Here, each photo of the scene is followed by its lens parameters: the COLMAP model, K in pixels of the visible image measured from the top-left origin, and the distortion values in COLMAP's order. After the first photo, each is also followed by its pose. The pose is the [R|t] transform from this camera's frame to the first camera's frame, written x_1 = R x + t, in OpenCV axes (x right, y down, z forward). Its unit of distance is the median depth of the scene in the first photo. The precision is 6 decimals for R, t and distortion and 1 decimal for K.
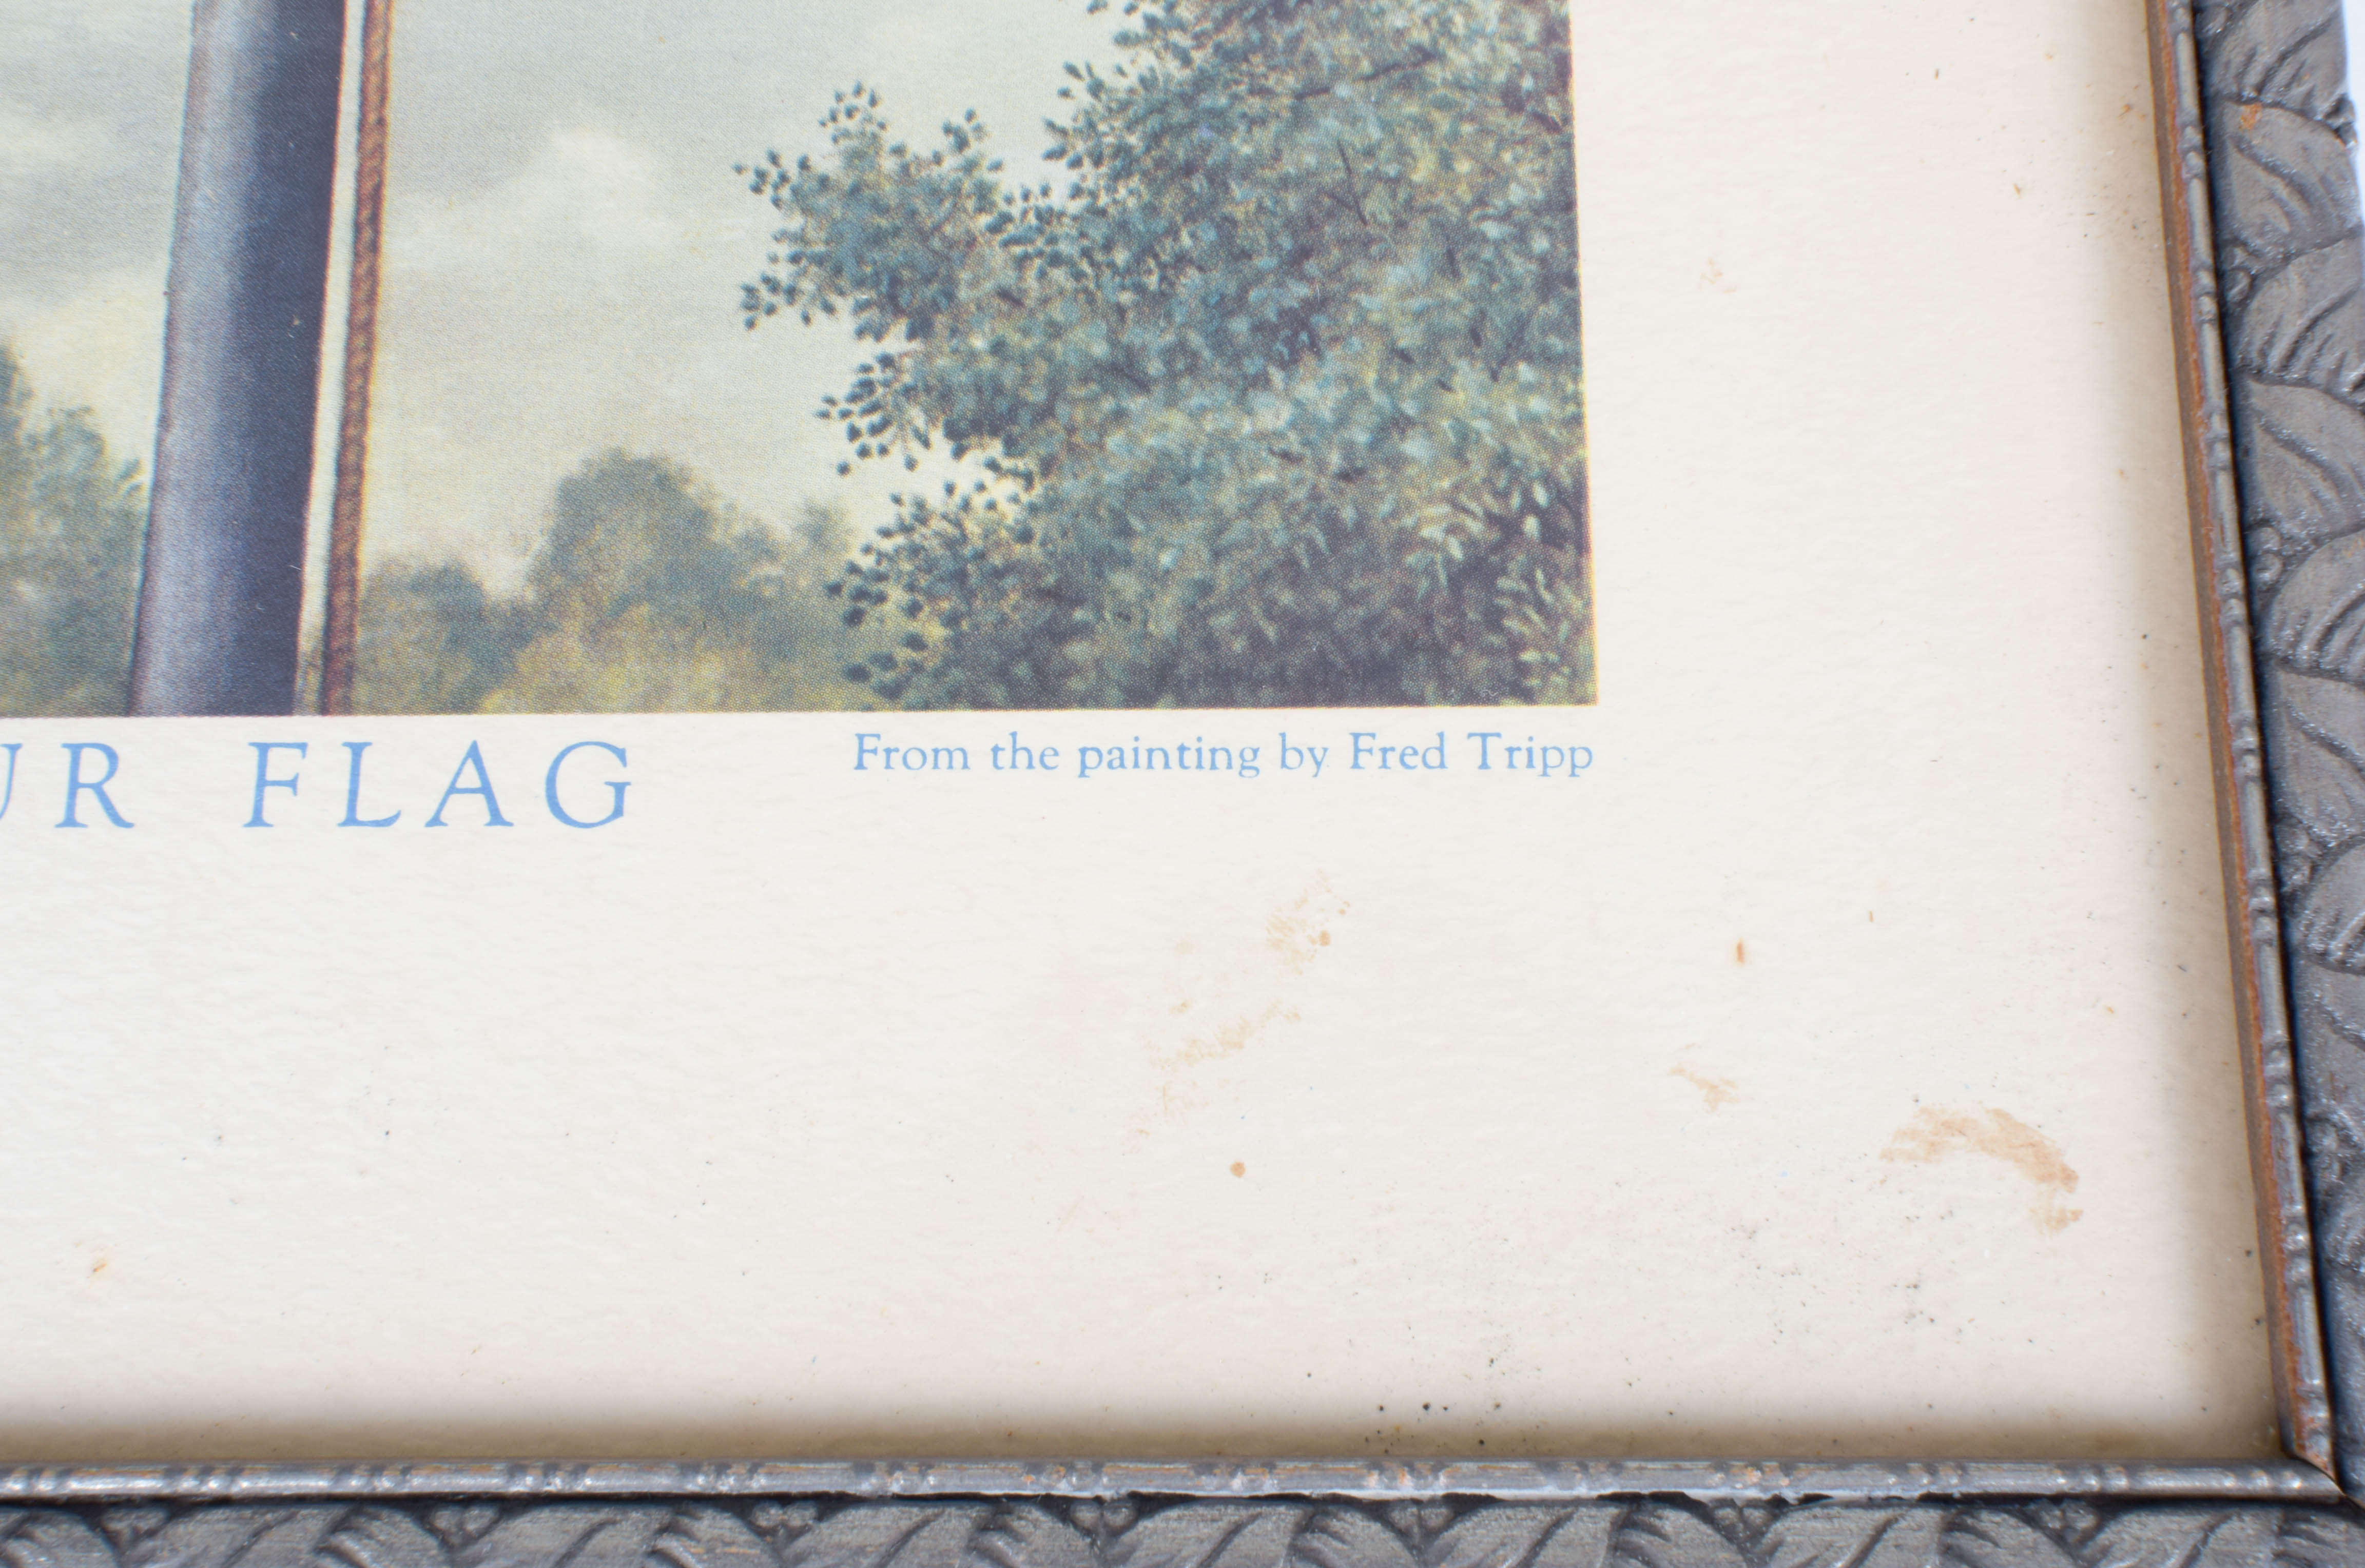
lens RADIAL K [[2861.3, 0, 1193.3], [0, 2861.3, 786.0], [0, 0, 1]] dist [0.042477, 0.000000]
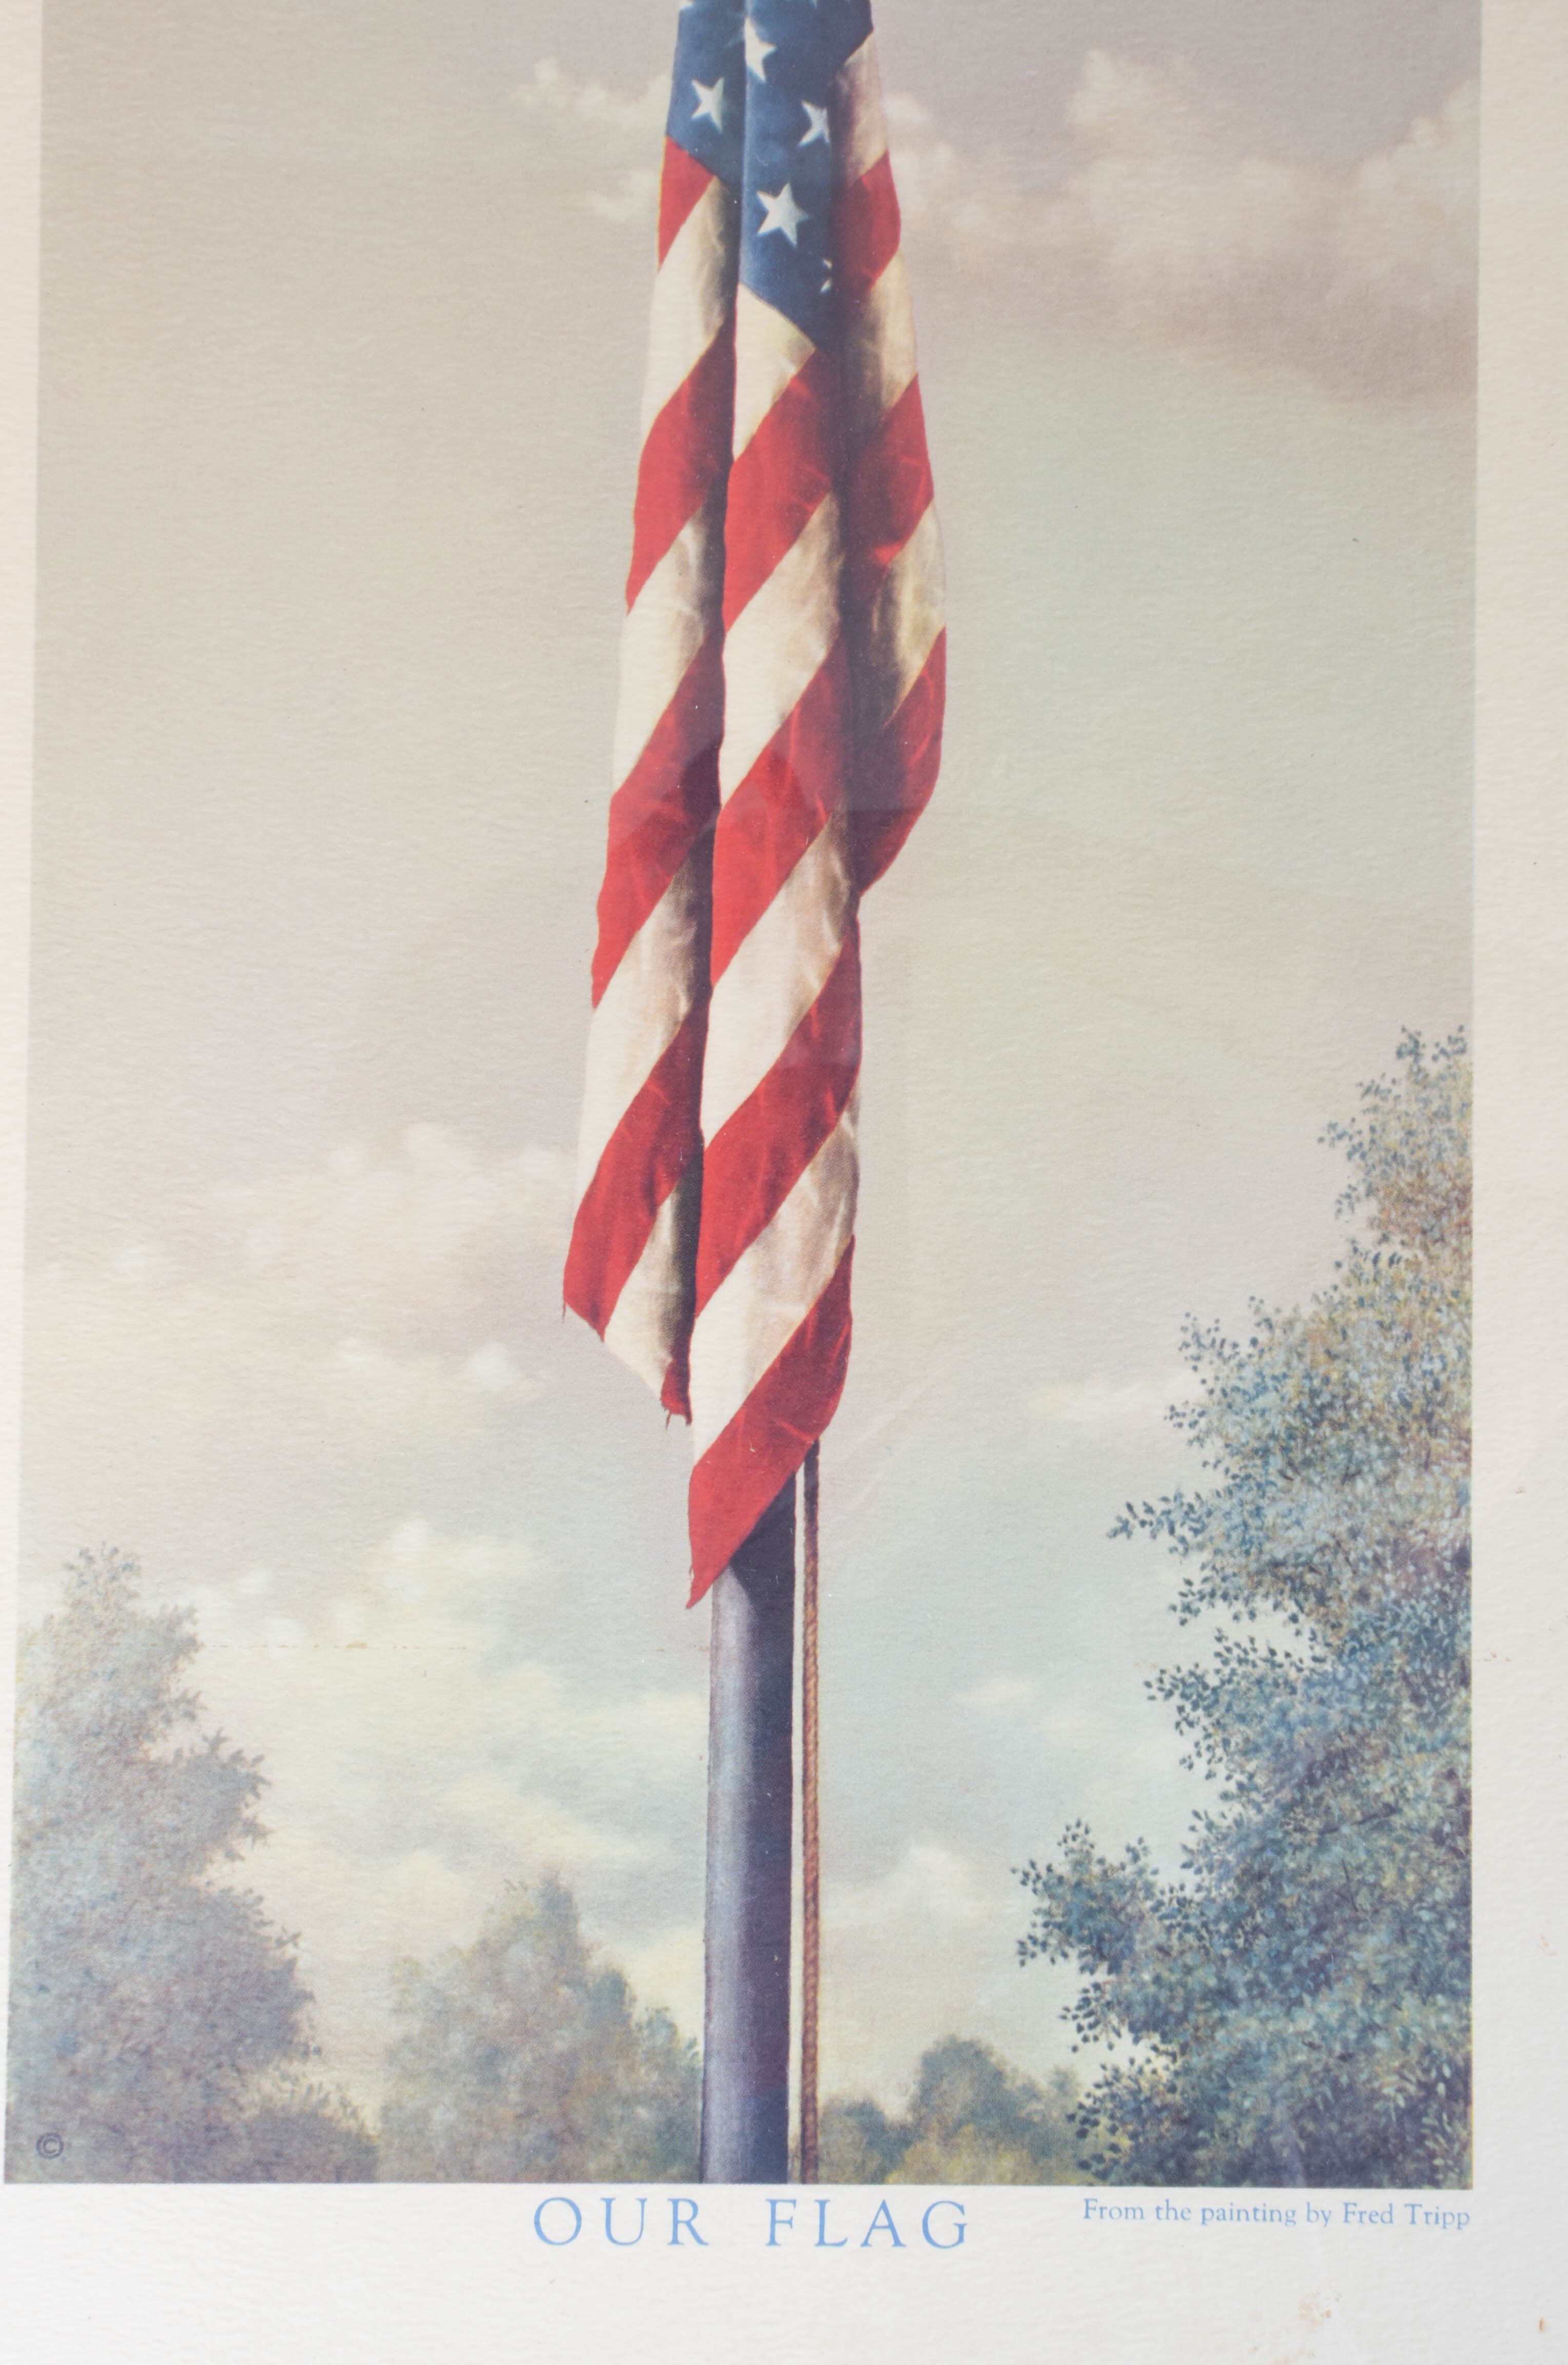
lens RADIAL K [[2861.3, 0, 759.6], [0, 2861.3, 1192.3], [0, 0, 1]] dist [0.042477, 0.000000]
pose [[0.999198, 0.014790, 0.037215, -0.406152], [-0.022730, 0.974560, 0.222972, -1.069491], [-0.032971, -0.223639, 0.974114, -0.691683]]
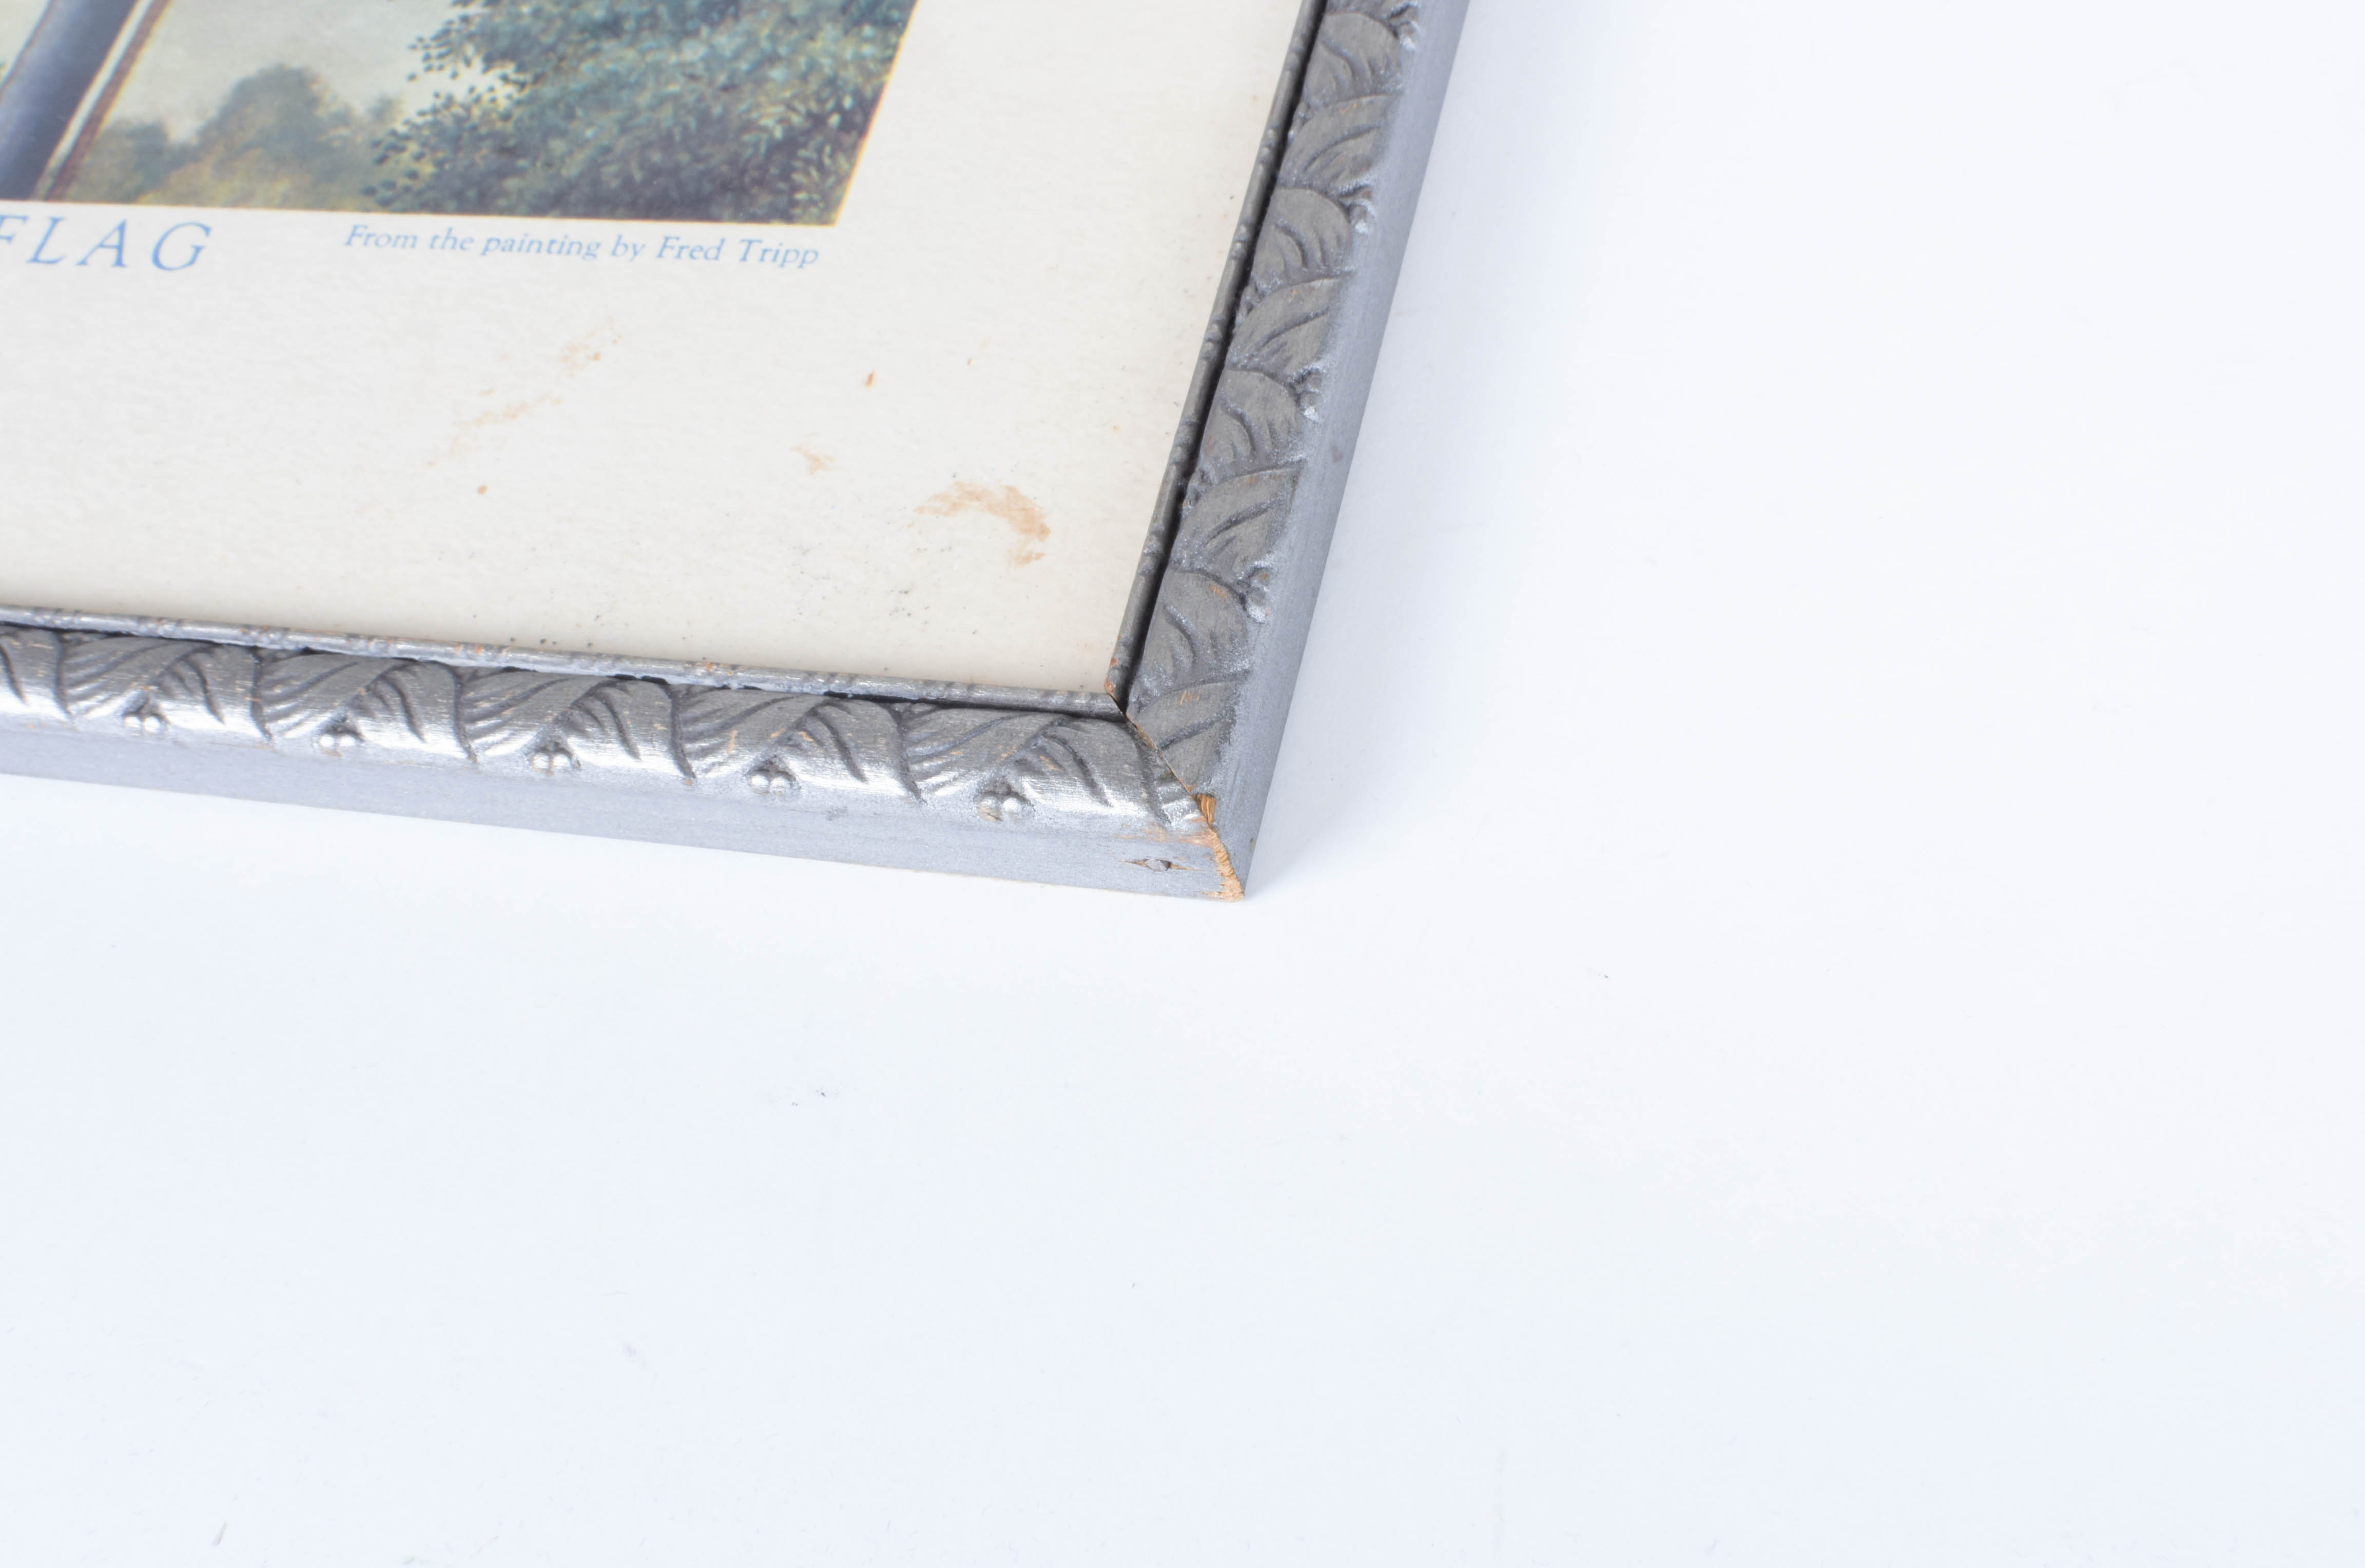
lens RADIAL K [[2861.3, 0, 1226.1], [0, 2861.3, 788.5], [0, 0, 1]] dist [0.042477, 0.000000]
pose [[0.951535, 0.095584, -0.292309, 0.720169], [-0.171234, 0.954181, -0.245393, 0.512258], [0.255460, 0.283553, 0.924304, -0.122698]]
